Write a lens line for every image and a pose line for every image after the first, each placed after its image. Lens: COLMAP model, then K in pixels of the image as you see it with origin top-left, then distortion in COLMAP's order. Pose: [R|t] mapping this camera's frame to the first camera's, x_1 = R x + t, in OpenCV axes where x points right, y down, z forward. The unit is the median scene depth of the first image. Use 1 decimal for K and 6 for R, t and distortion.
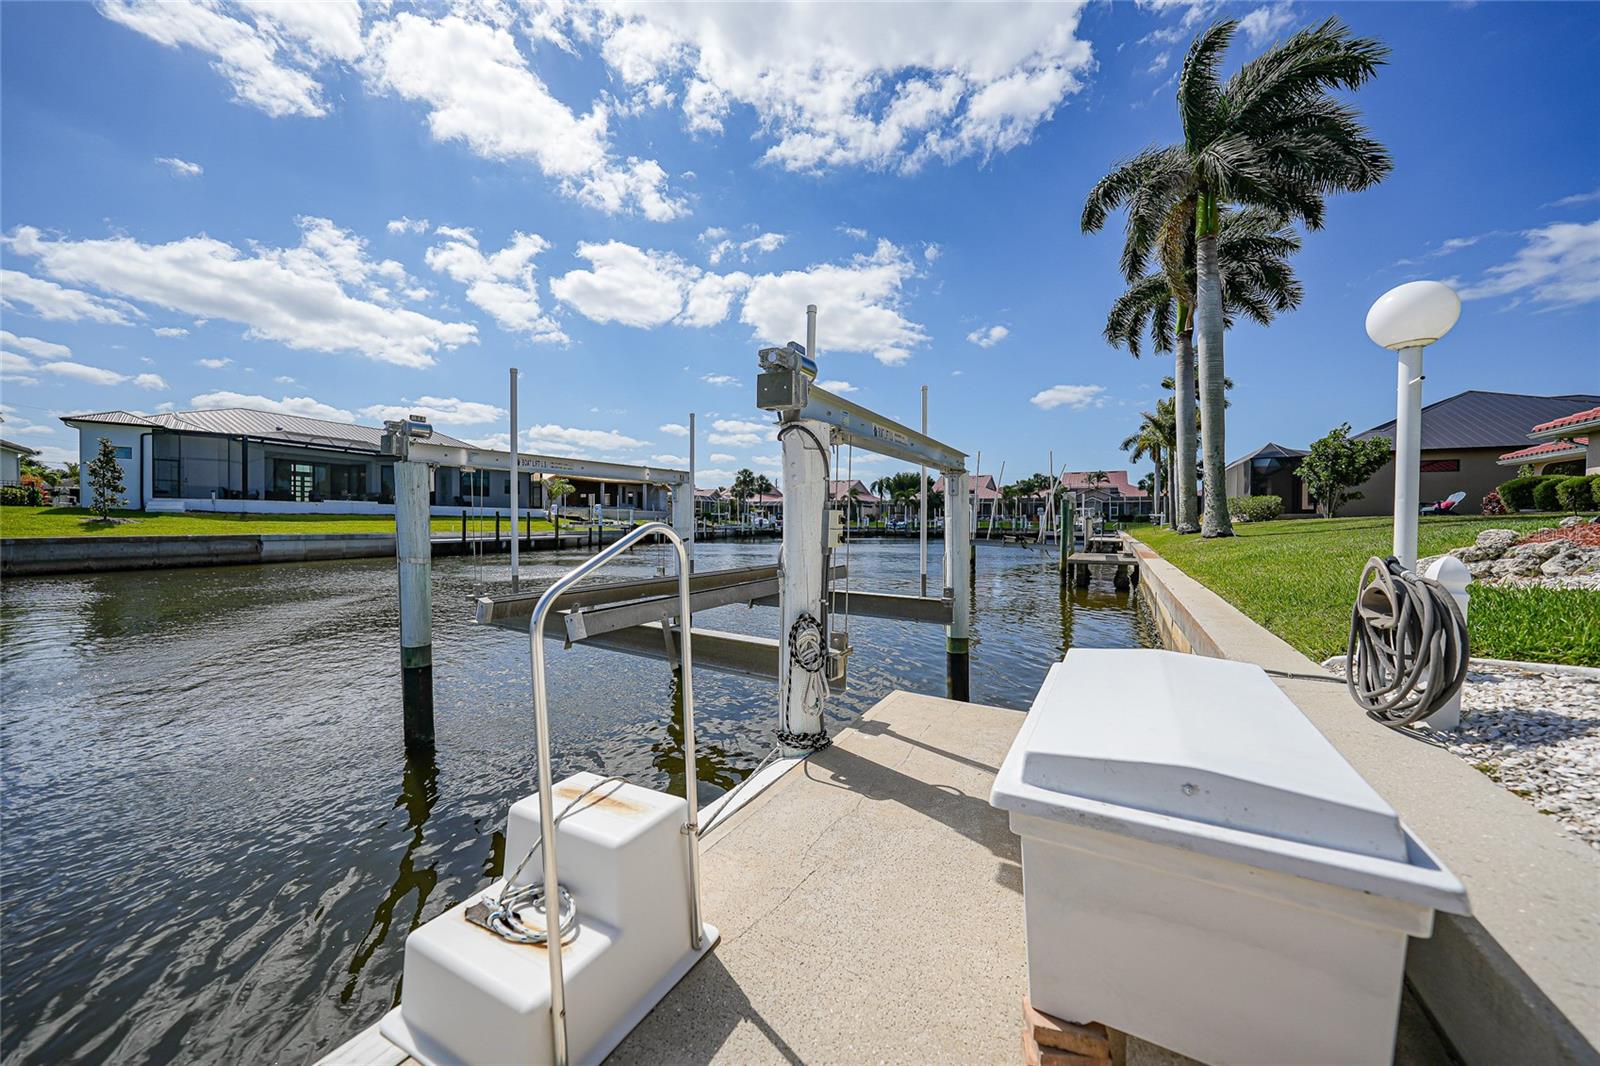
lens RADIAL K [[555.3, 0, 801.3], [0, 555.3, 526.5], [0, 0, 1]] dist [-0.015687, 0.002413]
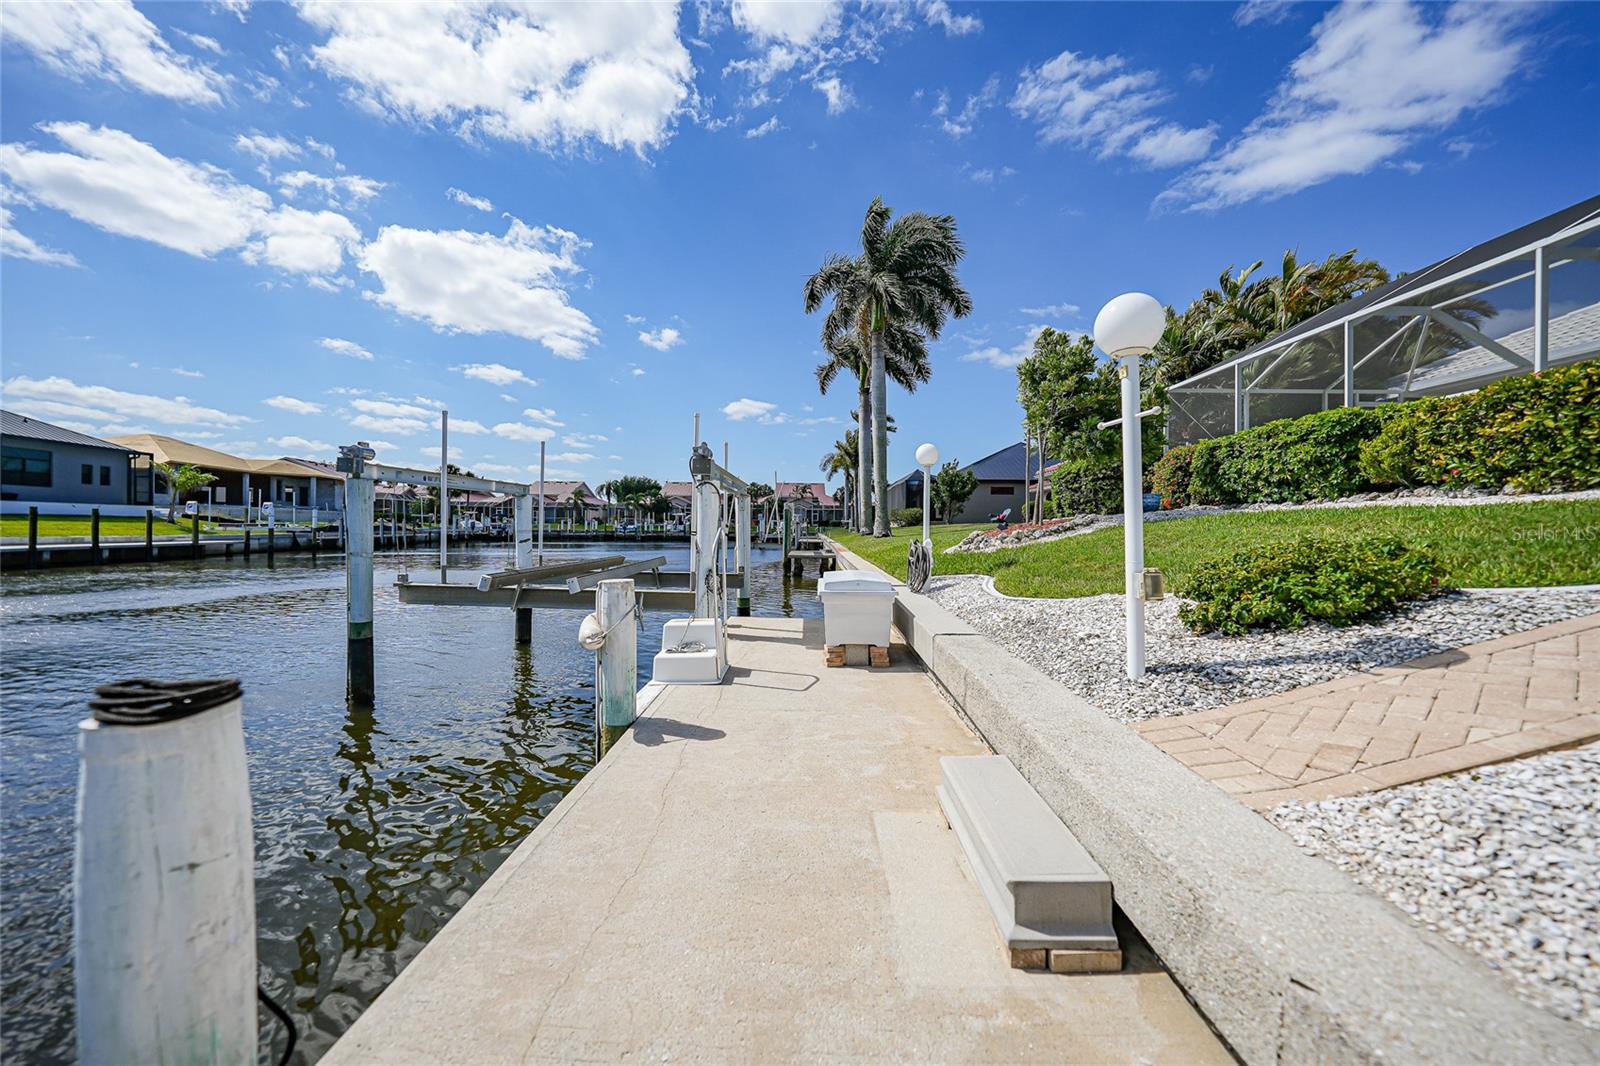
lens RADIAL K [[555.3, 0, 795.3], [0, 555.3, 535.0], [0, 0, 1]] dist [-0.015687, 0.002413]
pose [[0.885495, -0.003295, 0.464637, -0.059962], [-0.000824, 0.999962, 0.008662, 0.000532], [-0.464648, -0.008053, 0.885459, -0.088218]]
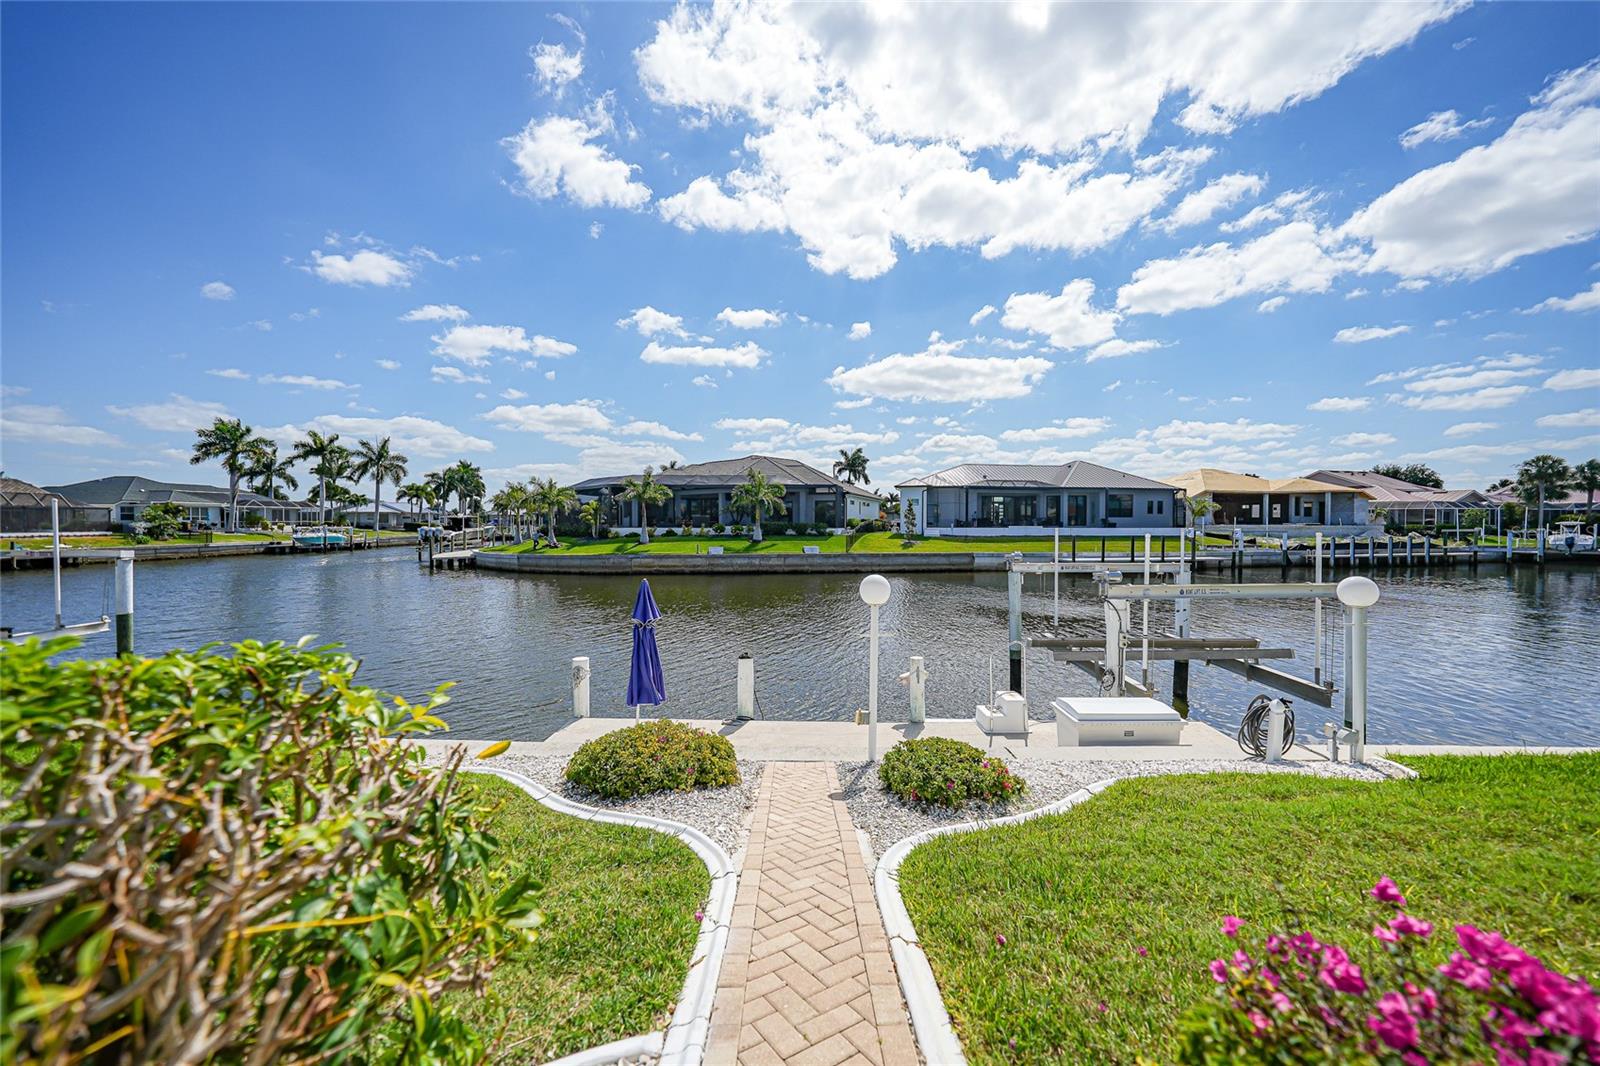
lens RADIAL K [[555.3, 0, 811.1], [0, 555.3, 580.5], [0, 0, 1]] dist [-0.015687, 0.002413]
pose [[0.480856, 0.086565, -0.872516, 0.137688], [-0.004246, 0.995333, 0.096410, -0.044792], [0.876789, -0.042655, 0.478979, -0.129486]]
